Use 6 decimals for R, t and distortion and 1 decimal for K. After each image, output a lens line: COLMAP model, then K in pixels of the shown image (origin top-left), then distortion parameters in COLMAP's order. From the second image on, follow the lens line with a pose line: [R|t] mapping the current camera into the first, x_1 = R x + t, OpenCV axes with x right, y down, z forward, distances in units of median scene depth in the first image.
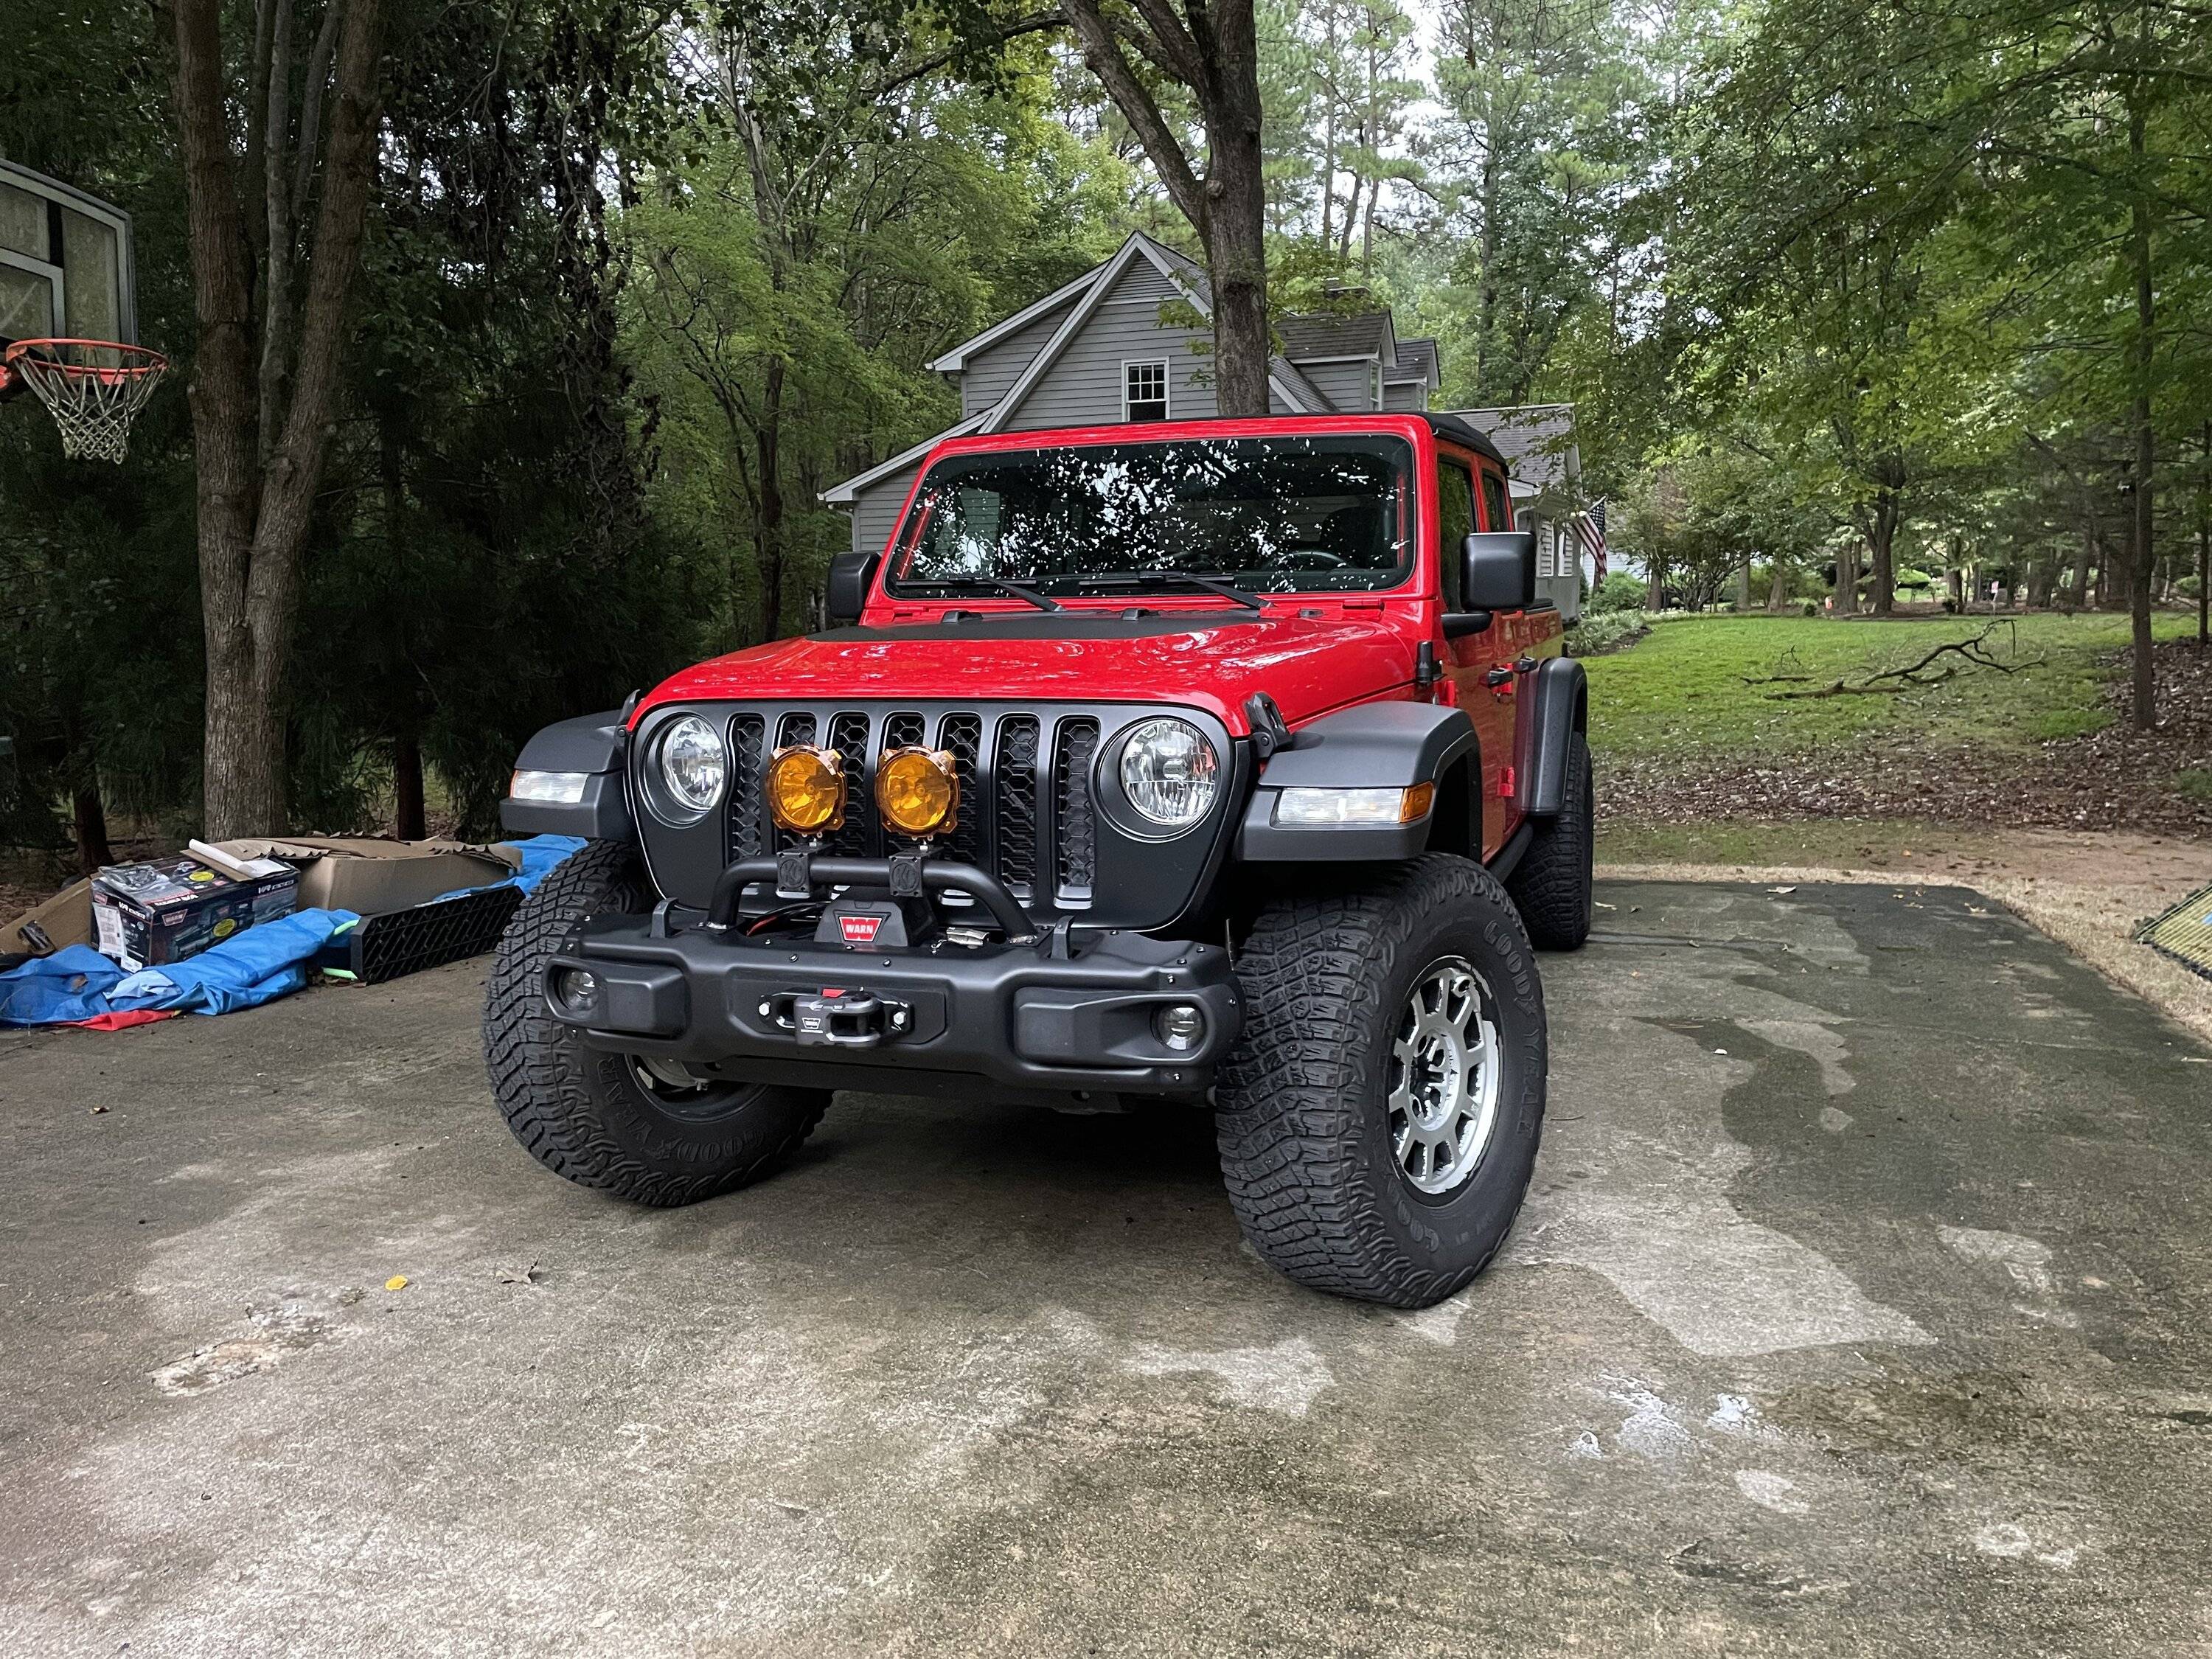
lens RADIAL K [[1681.1, 0, 1124.2], [0, 1681.1, 807.1], [0, 0, 1]] dist [0.088188, -0.115684]
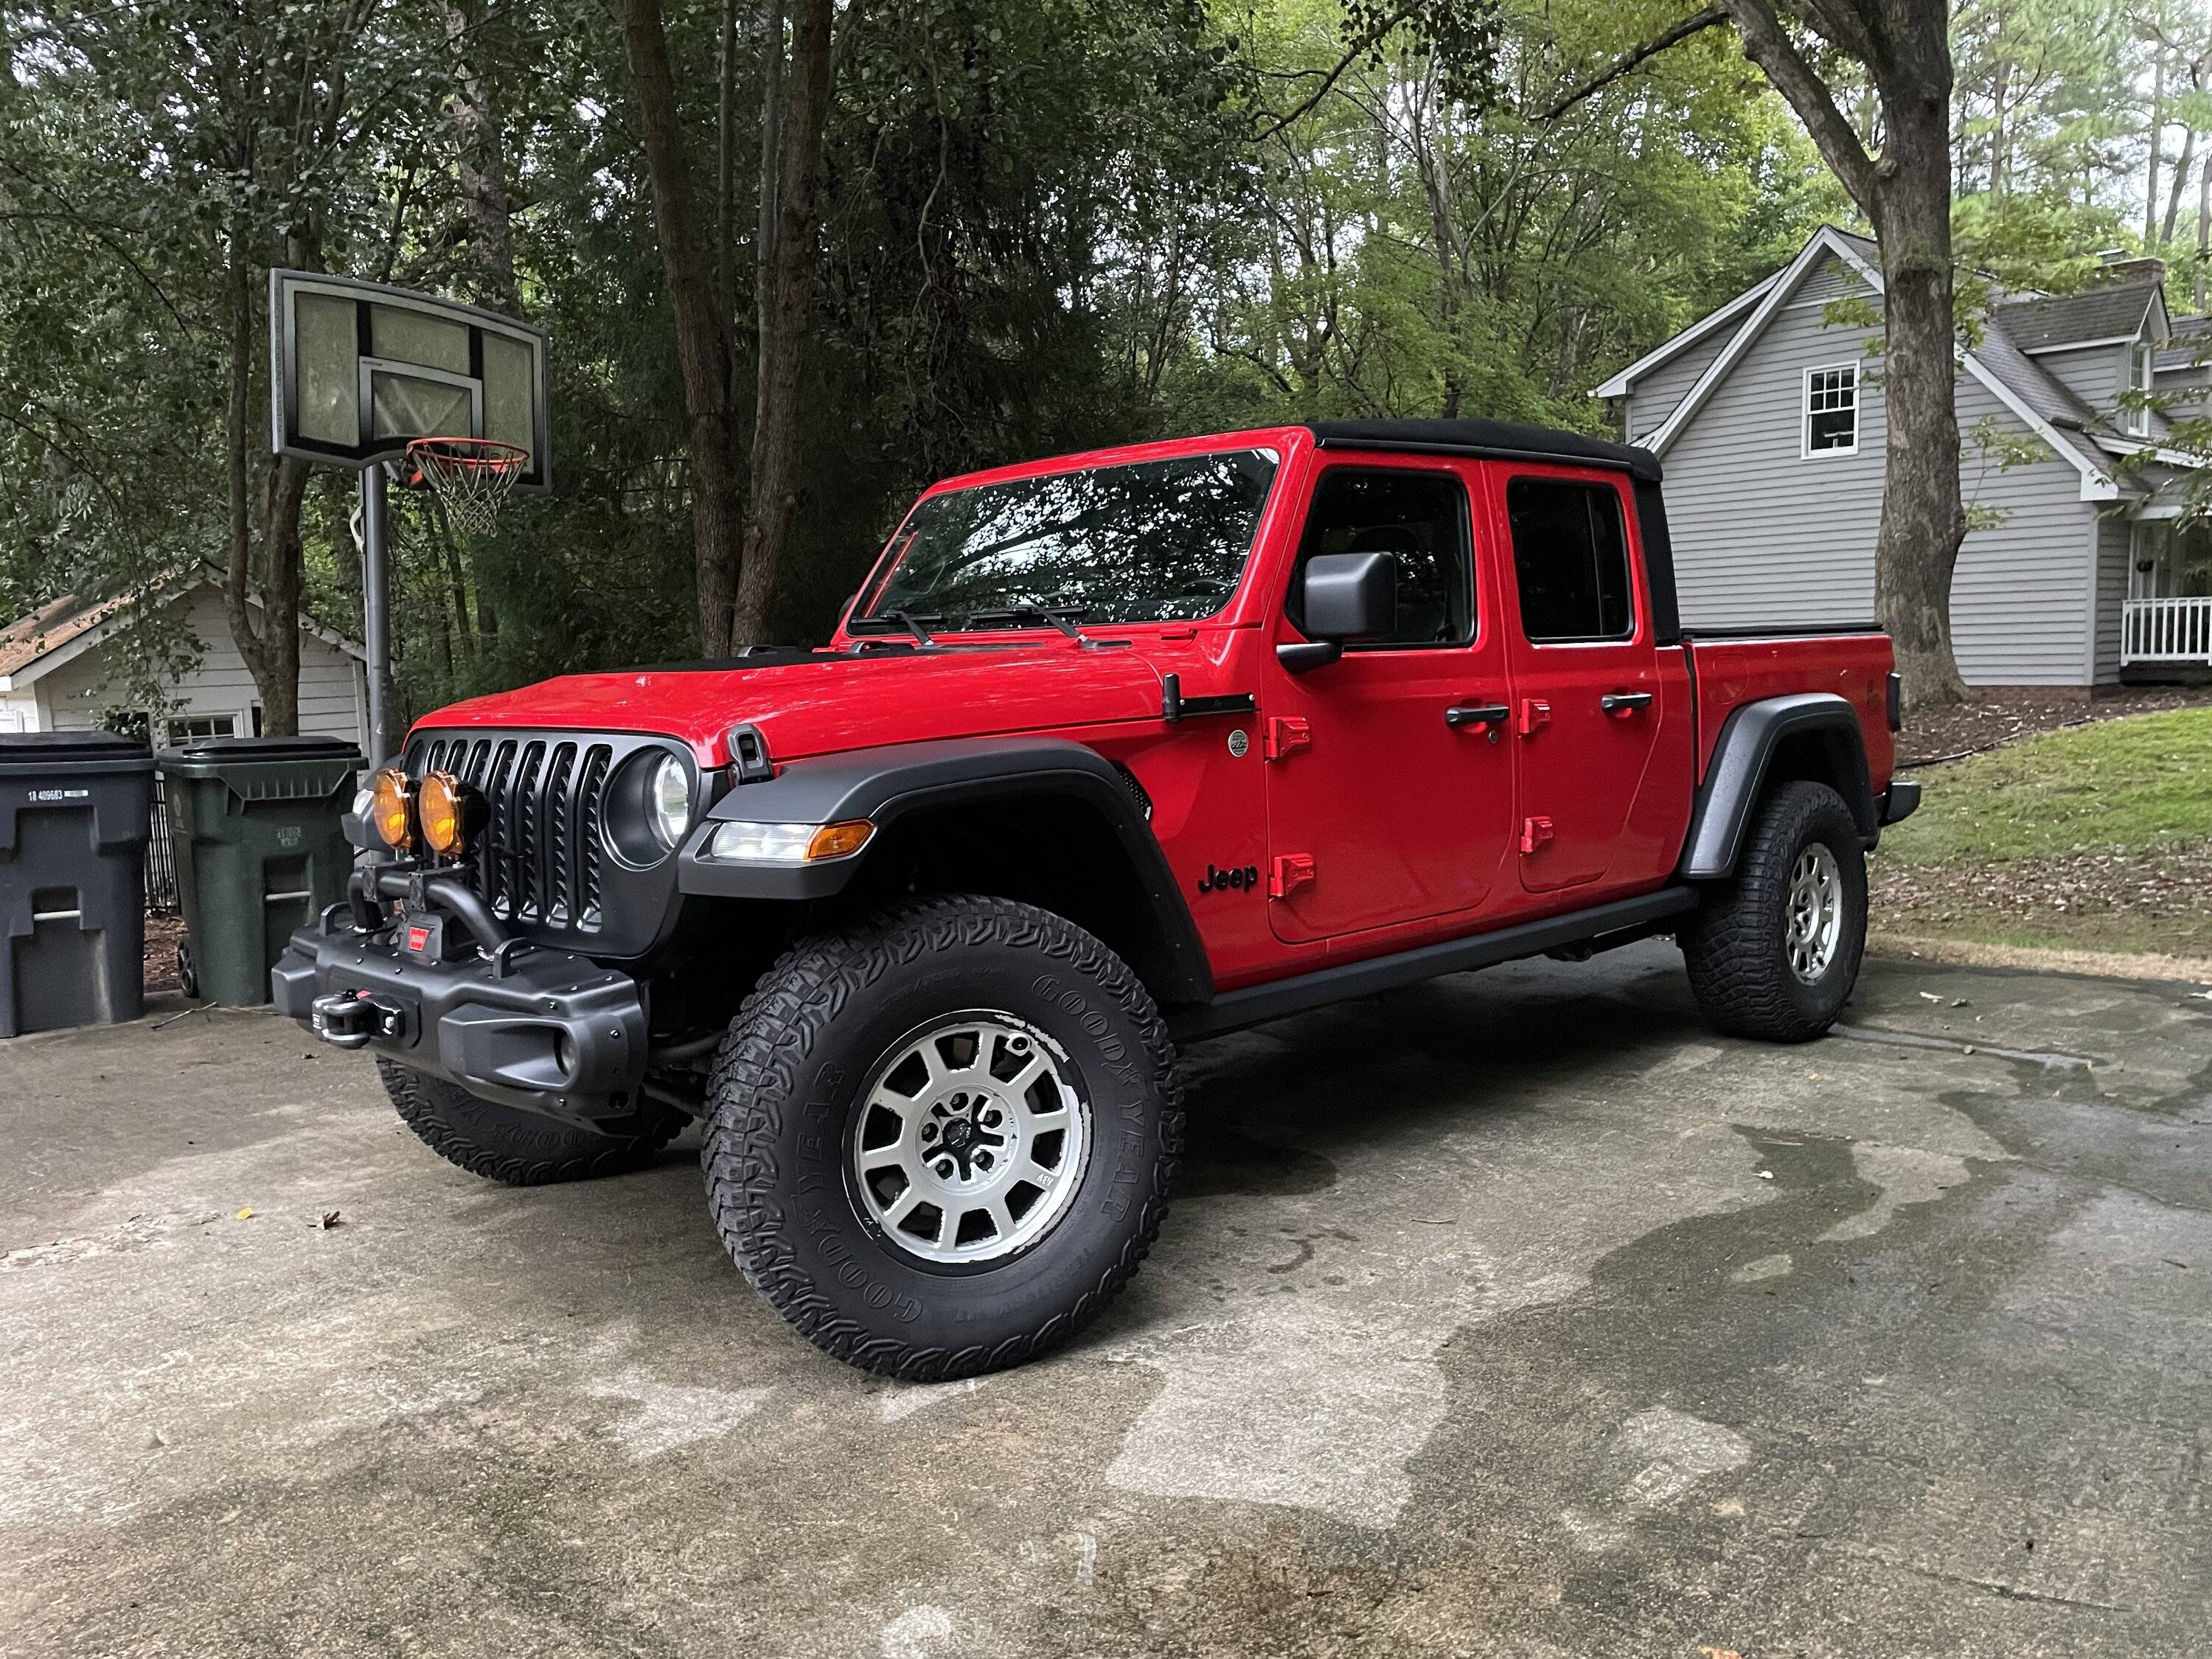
lens RADIAL K [[1681.1, 0, 1108.3], [0, 1681.1, 825.7], [0, 0, 1]] dist [0.088188, -0.115684]
pose [[0.897540, 0.033442, -0.439662, 0.617067], [-0.039212, 0.999223, -0.004045, -0.011302], [0.439185, 0.020871, 0.898154, 0.180982]]
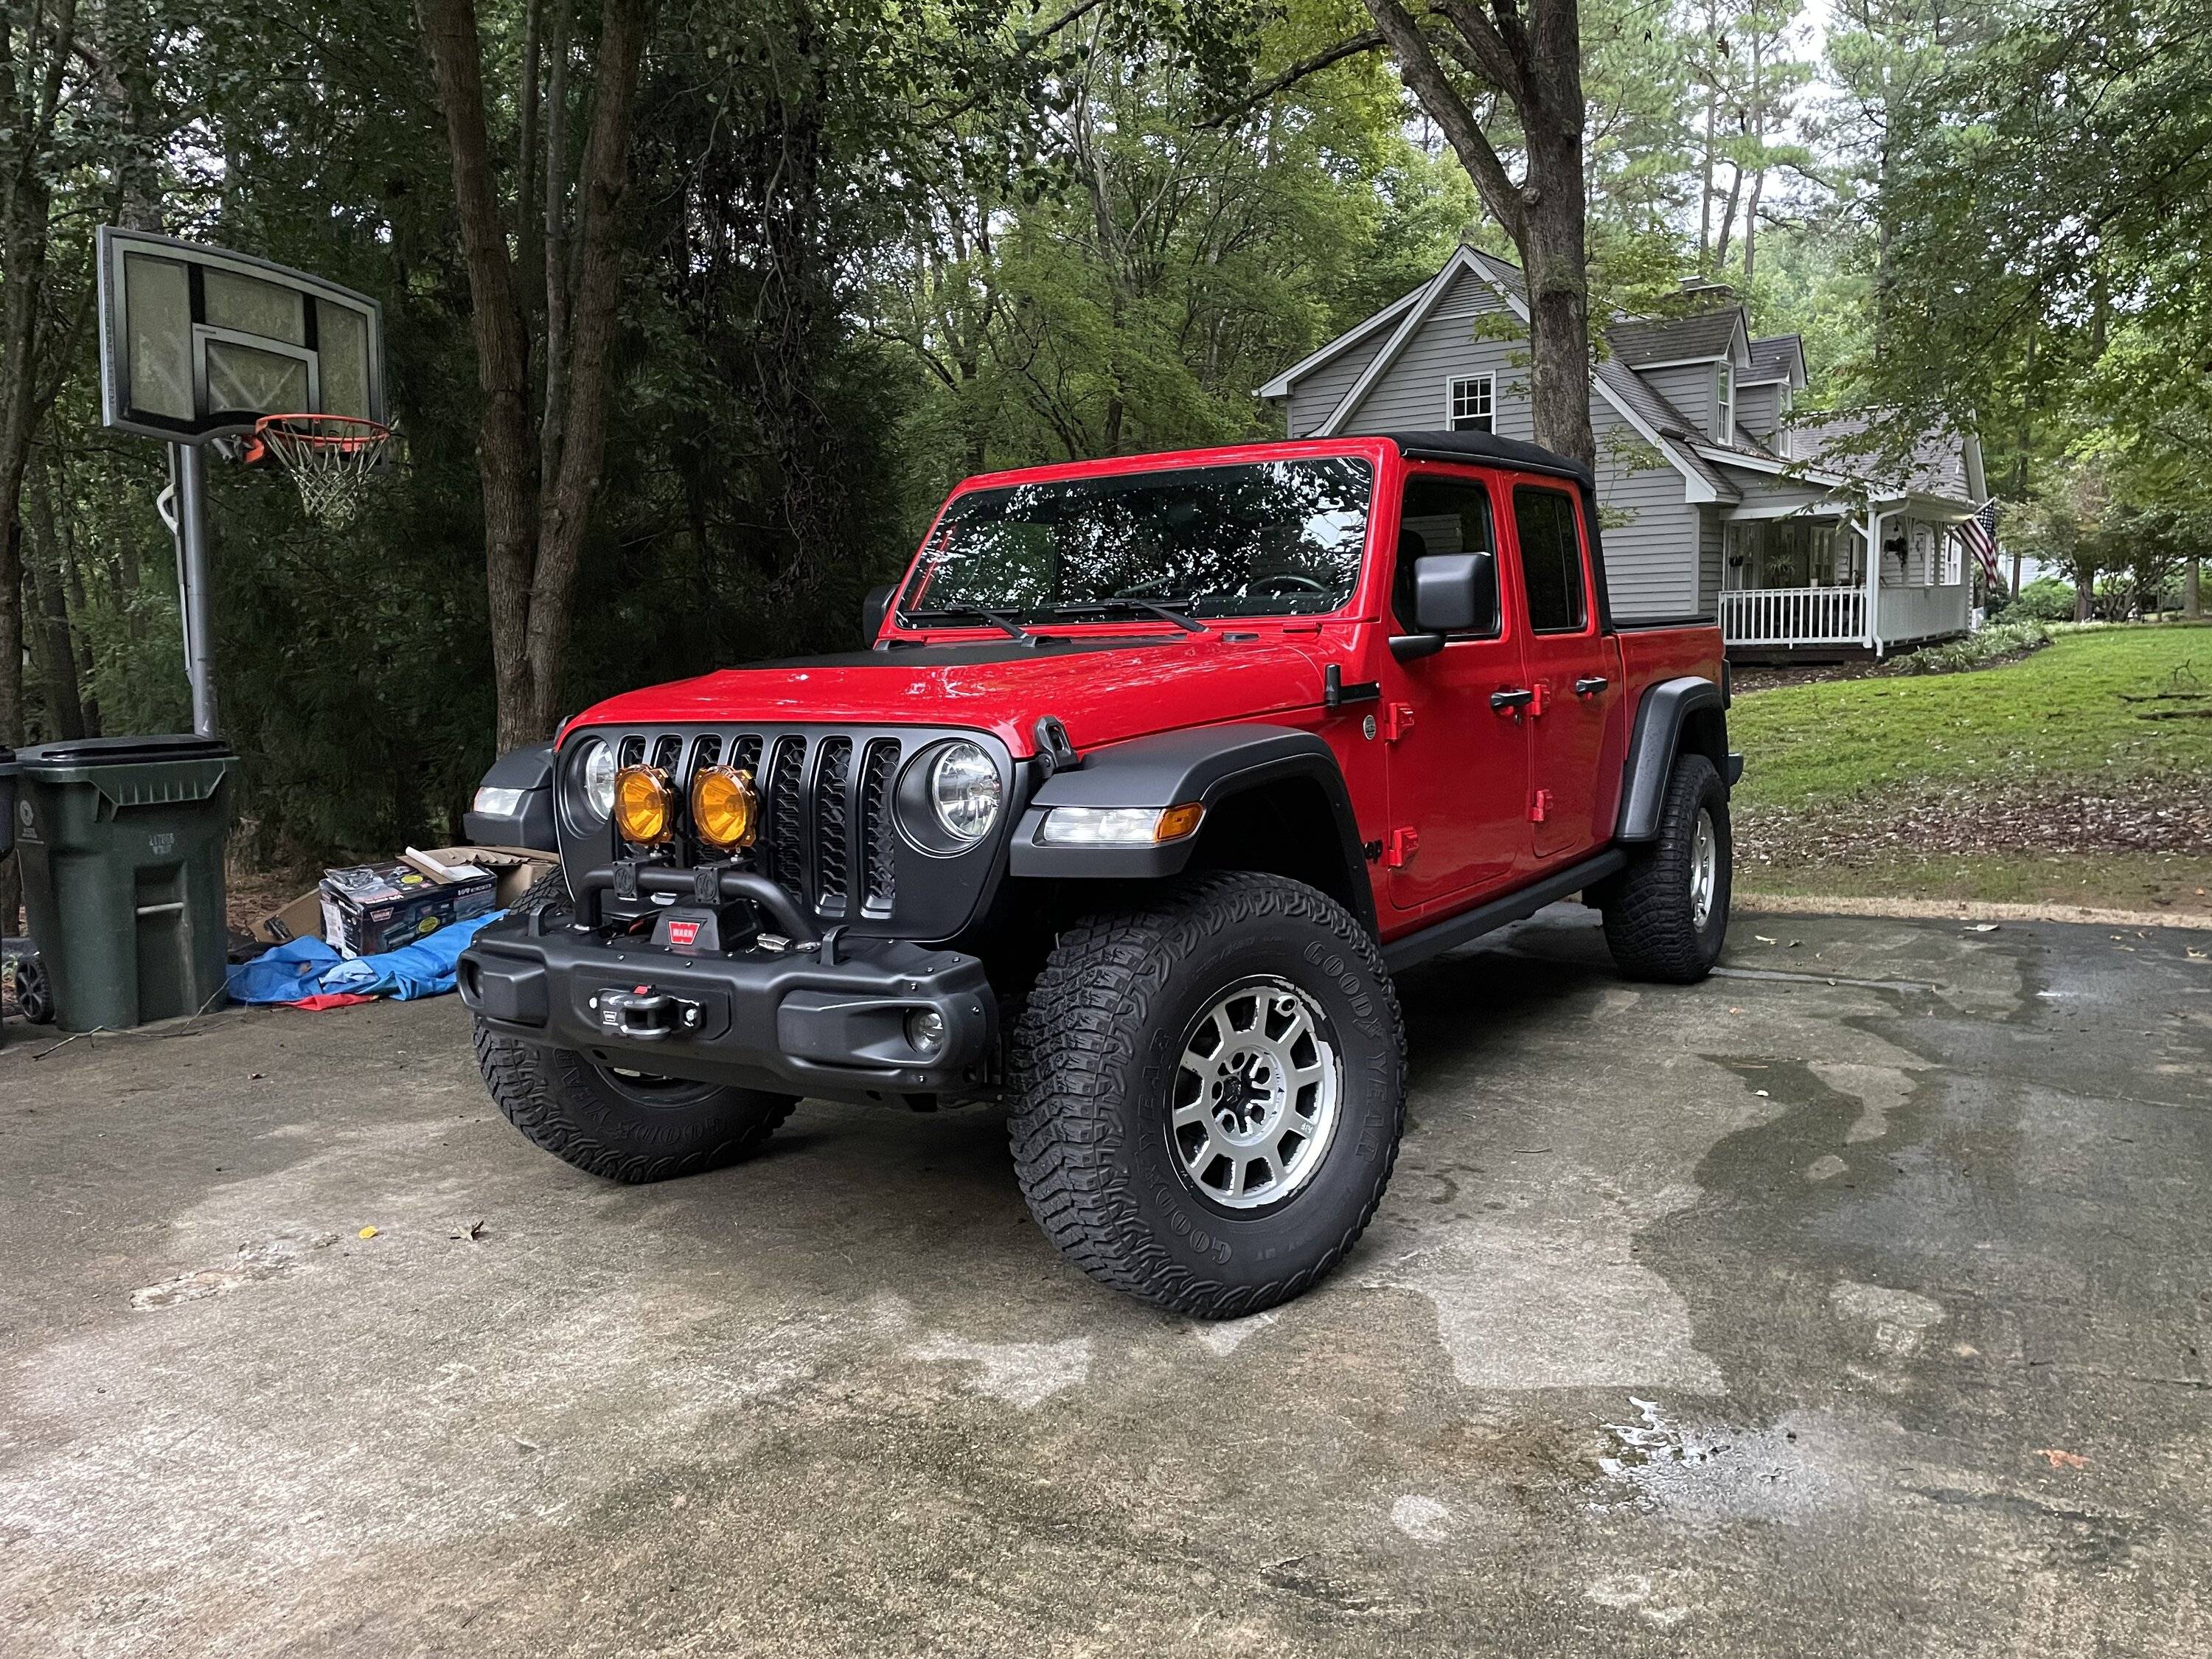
lens RADIAL K [[1681.1, 0, 1119.4], [0, 1681.1, 821.4], [0, 0, 1]] dist [0.088188, -0.115684]
pose [[0.974274, 0.010735, -0.225111, 0.313467], [-0.011841, 0.999924, -0.003562, 0.000441], [0.225055, 0.006136, 0.974327, -0.006057]]
